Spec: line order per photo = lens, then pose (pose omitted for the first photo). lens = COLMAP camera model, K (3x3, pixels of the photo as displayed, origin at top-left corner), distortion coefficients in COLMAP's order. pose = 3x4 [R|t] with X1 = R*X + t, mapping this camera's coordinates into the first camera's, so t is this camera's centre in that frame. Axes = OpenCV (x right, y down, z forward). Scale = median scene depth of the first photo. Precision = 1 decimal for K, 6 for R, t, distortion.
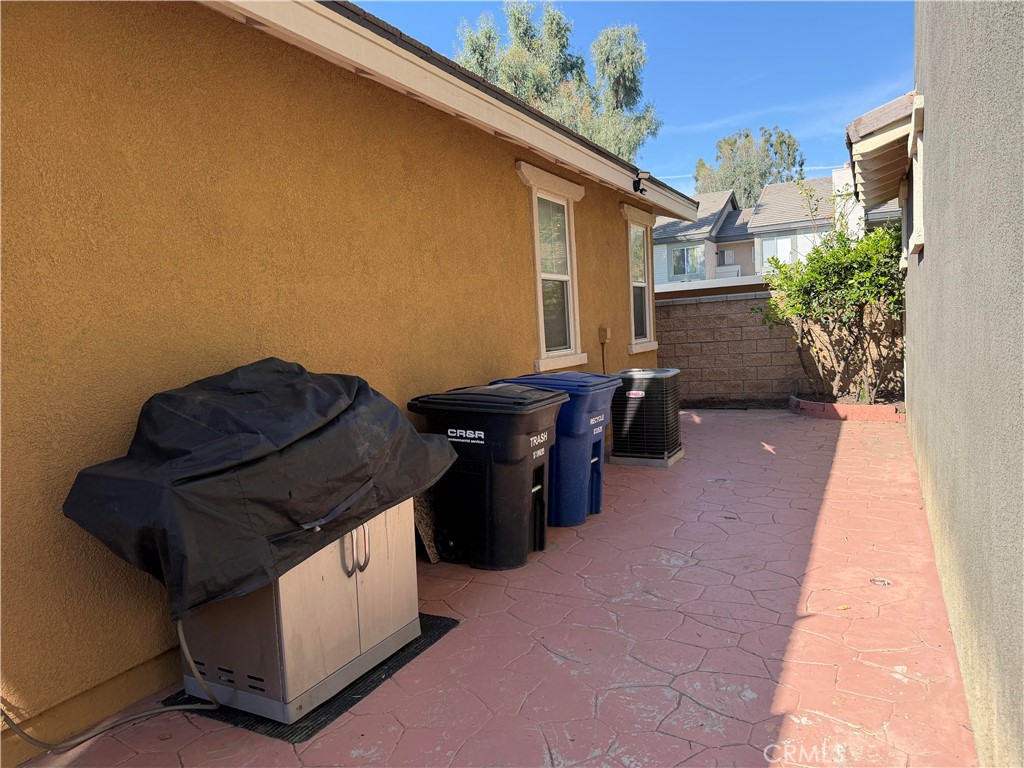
lens RADIAL K [[722.6, 0, 516.0], [0, 722.6, 387.9], [0, 0, 1]] dist [0.162169, -0.225564]
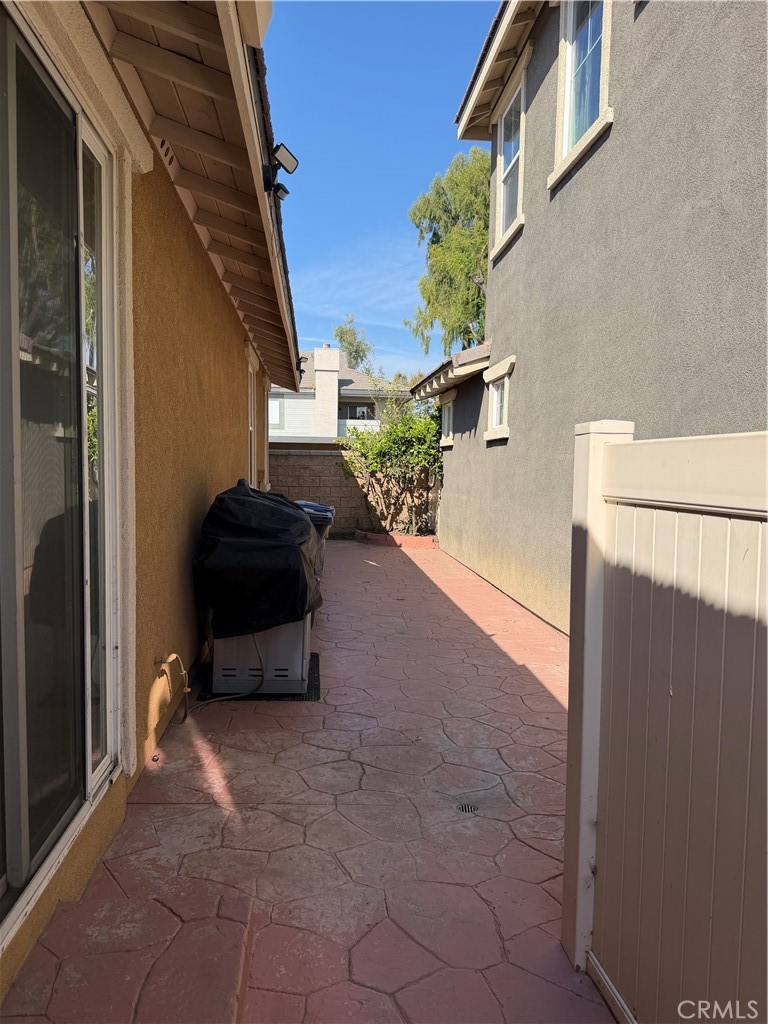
lens RADIAL K [[722.6, 0, 380.1], [0, 722.6, 515.0], [0, 0, 1]] dist [0.162169, -0.225564]
pose [[0.851177, 0.035059, 0.523707, -0.307288], [-0.021815, 0.999268, -0.031438, 0.025891], [-0.524425, 0.015334, 0.851318, -0.156622]]
